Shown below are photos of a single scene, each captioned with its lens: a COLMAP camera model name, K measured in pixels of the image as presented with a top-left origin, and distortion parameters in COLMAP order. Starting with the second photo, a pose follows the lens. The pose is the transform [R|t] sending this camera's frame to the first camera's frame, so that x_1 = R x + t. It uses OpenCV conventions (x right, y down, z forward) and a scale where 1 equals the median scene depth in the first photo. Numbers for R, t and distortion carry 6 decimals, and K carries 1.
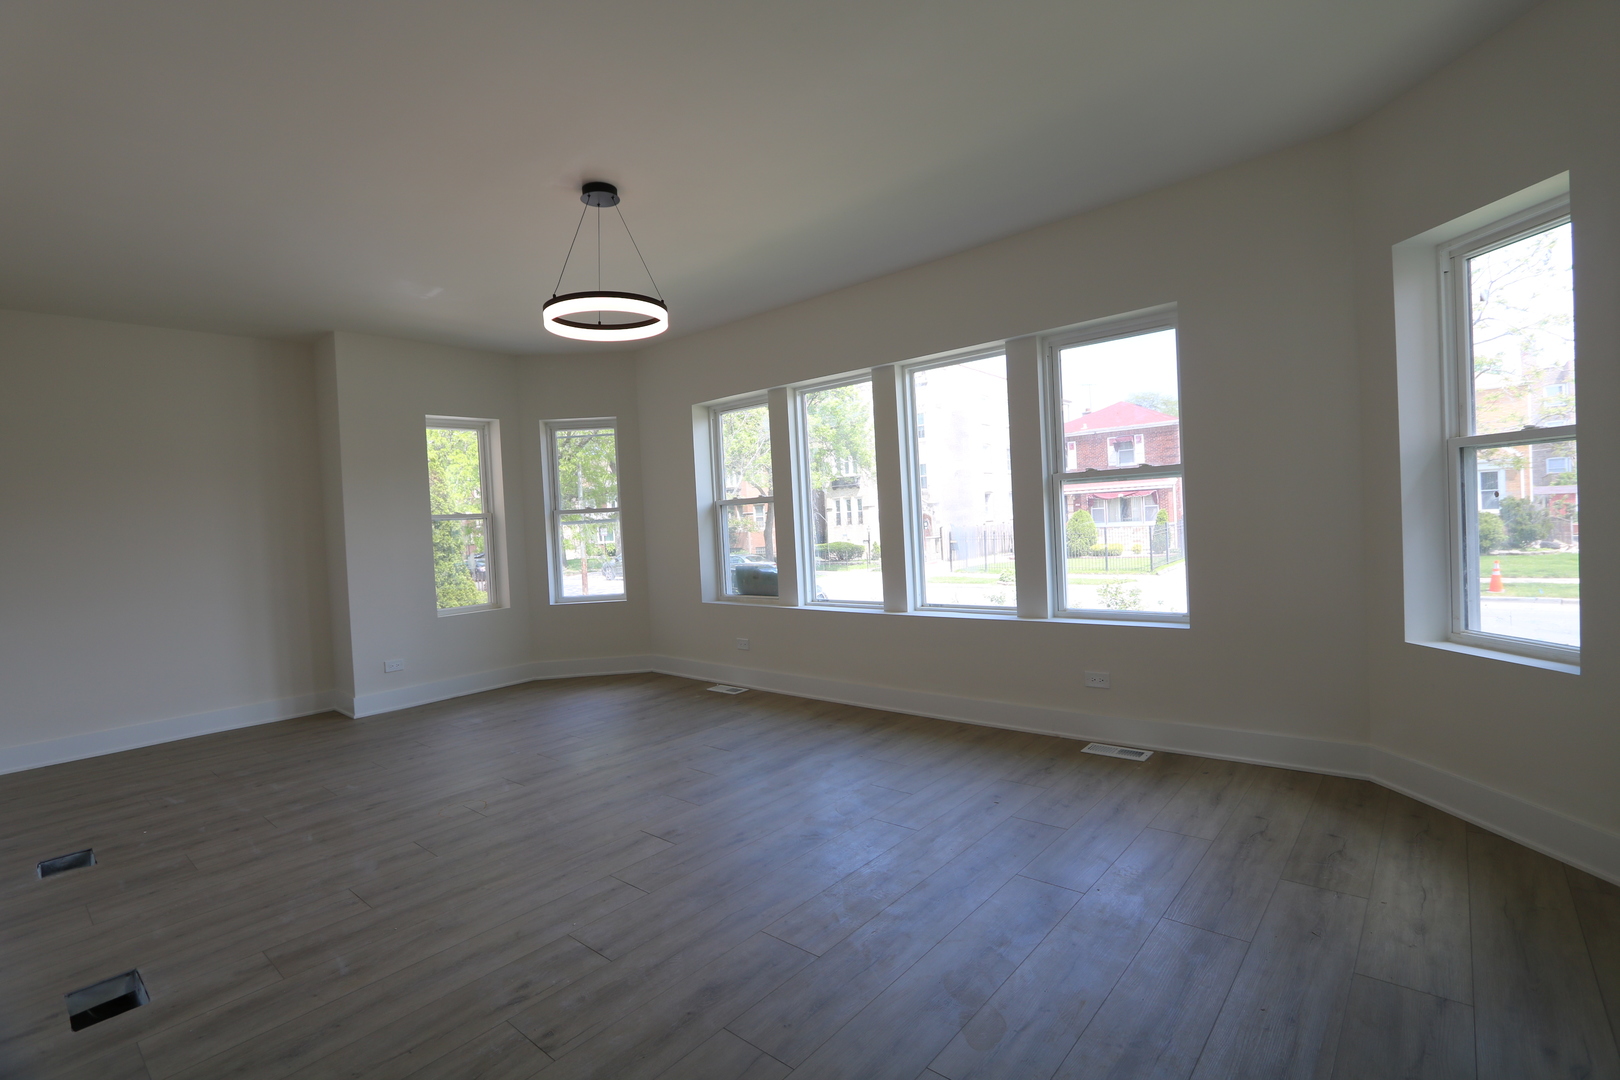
lens RADIAL K [[753.0, 0, 810.0], [0, 753.0, 540.0], [0, 0, 1]] dist [-0.022709, 0.000805]
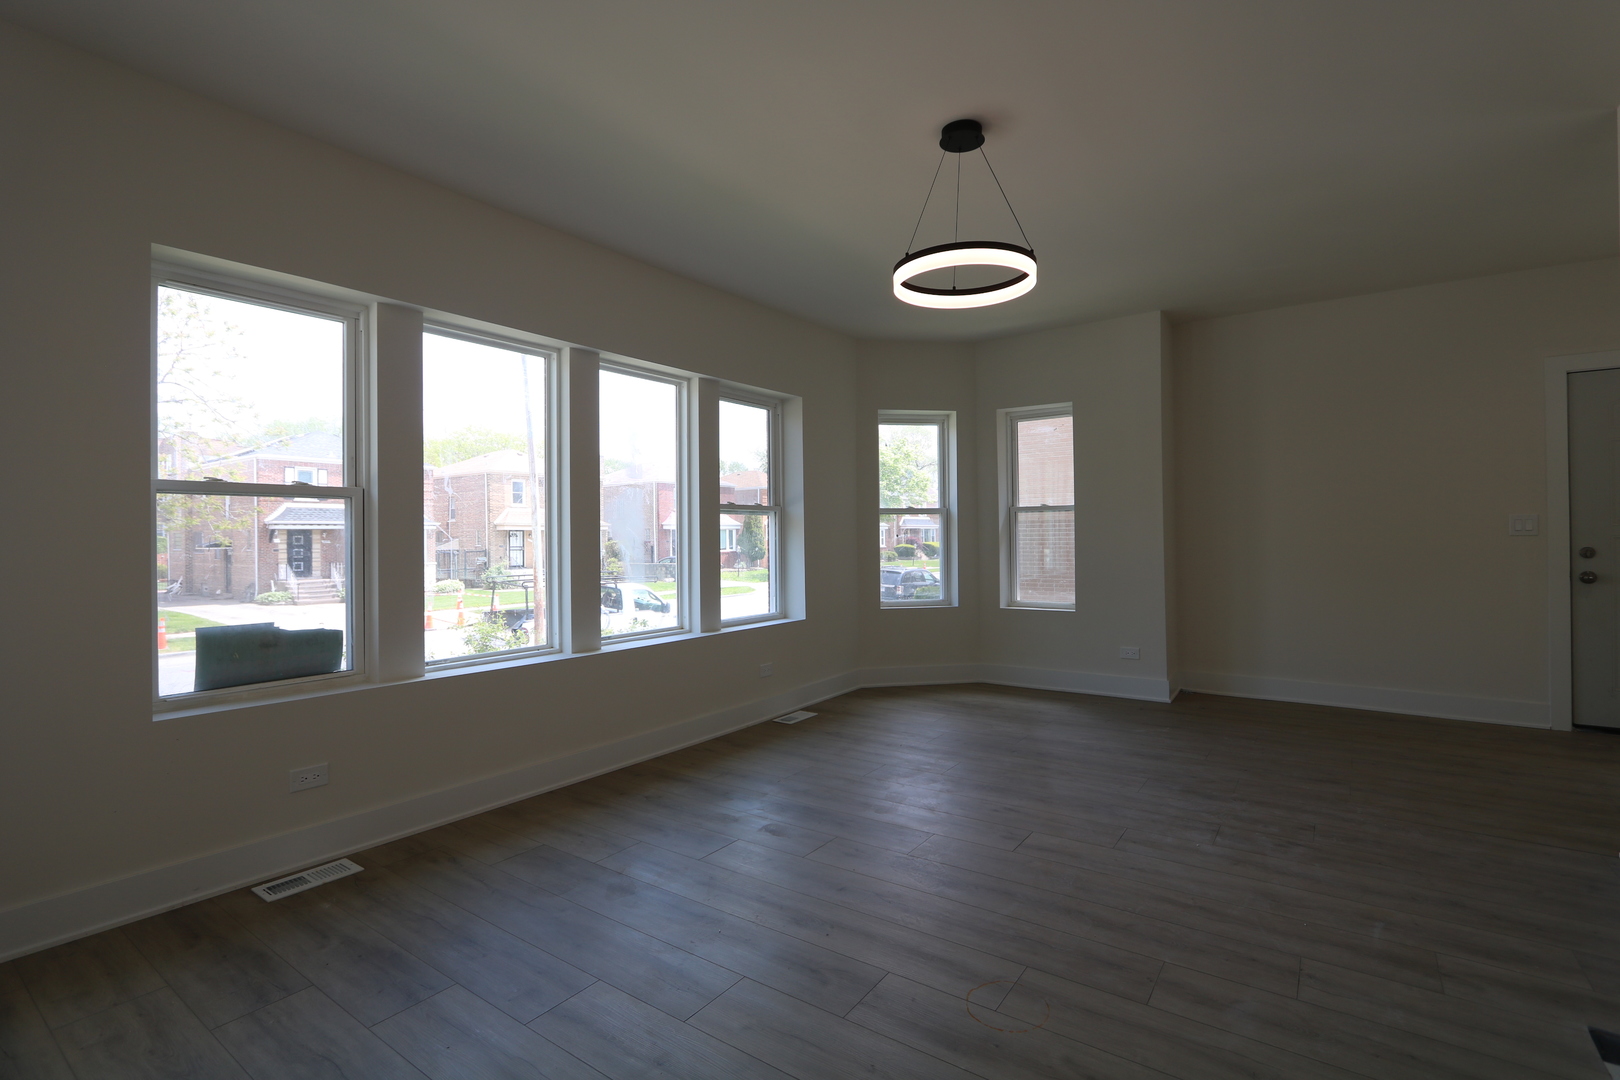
lens RADIAL K [[760.6, 0, 805.4], [0, 760.6, 514.8], [0, 0, 1]] dist [-0.027318, 0.001932]
pose [[-0.092166, 0.077546, 0.992719, -1.264272], [0.049325, 0.996095, -0.073230, 0.035428], [-0.994521, 0.042217, -0.095632, 1.452159]]
